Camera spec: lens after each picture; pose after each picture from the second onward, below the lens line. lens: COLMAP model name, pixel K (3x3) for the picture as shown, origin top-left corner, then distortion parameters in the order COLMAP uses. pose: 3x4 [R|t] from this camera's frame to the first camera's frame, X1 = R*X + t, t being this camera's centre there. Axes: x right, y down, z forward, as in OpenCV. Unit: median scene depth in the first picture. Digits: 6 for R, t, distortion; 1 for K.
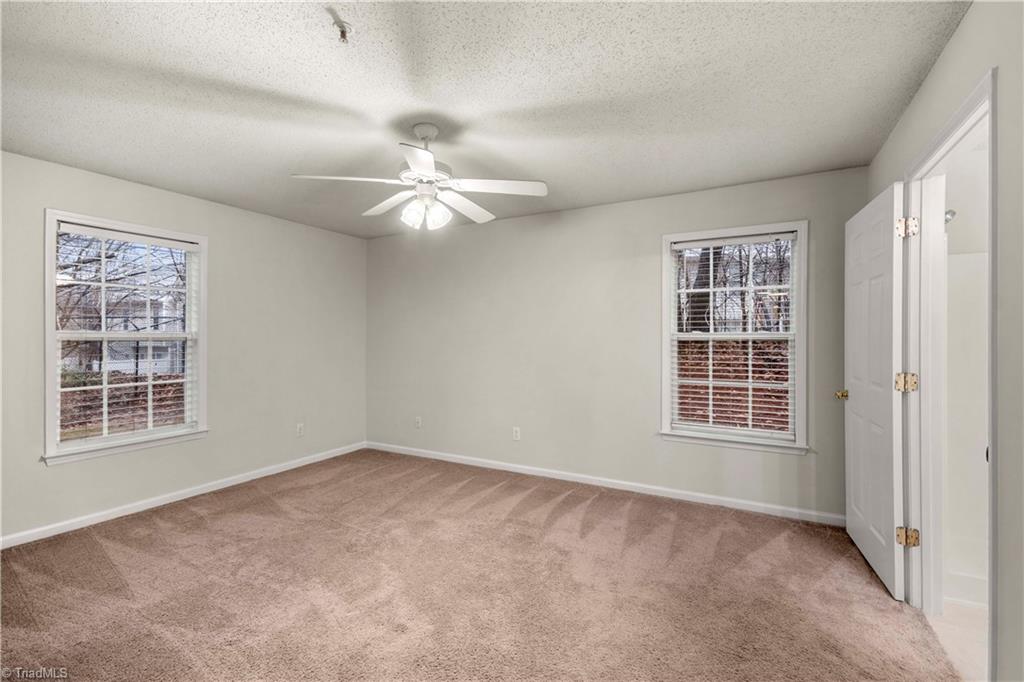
lens RADIAL K [[455.5, 0, 510.7], [0, 455.5, 334.8], [0, 0, 1]] dist [0.001641, 0.000090]
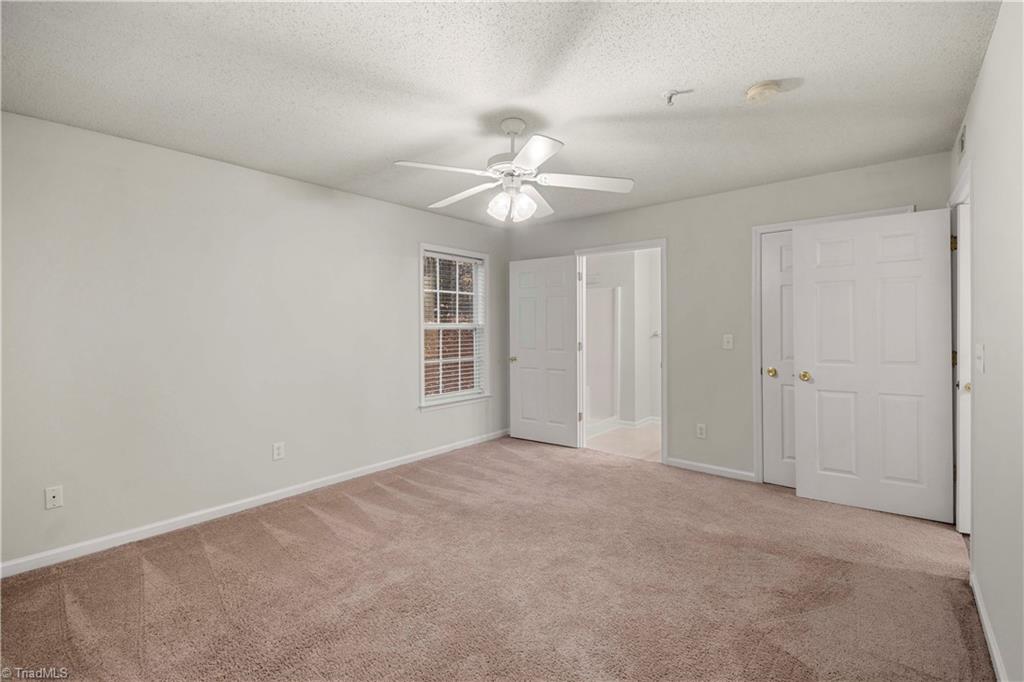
lens RADIAL K [[440.4, 0, 510.1], [0, 440.4, 330.5], [0, 0, 1]] dist [0.000153, -0.000106]
pose [[0.202980, -0.002127, 0.979181, -0.810625], [0.004912, 0.999987, 0.001154, 0.015894], [-0.979171, 0.004576, 0.202988, 0.575260]]
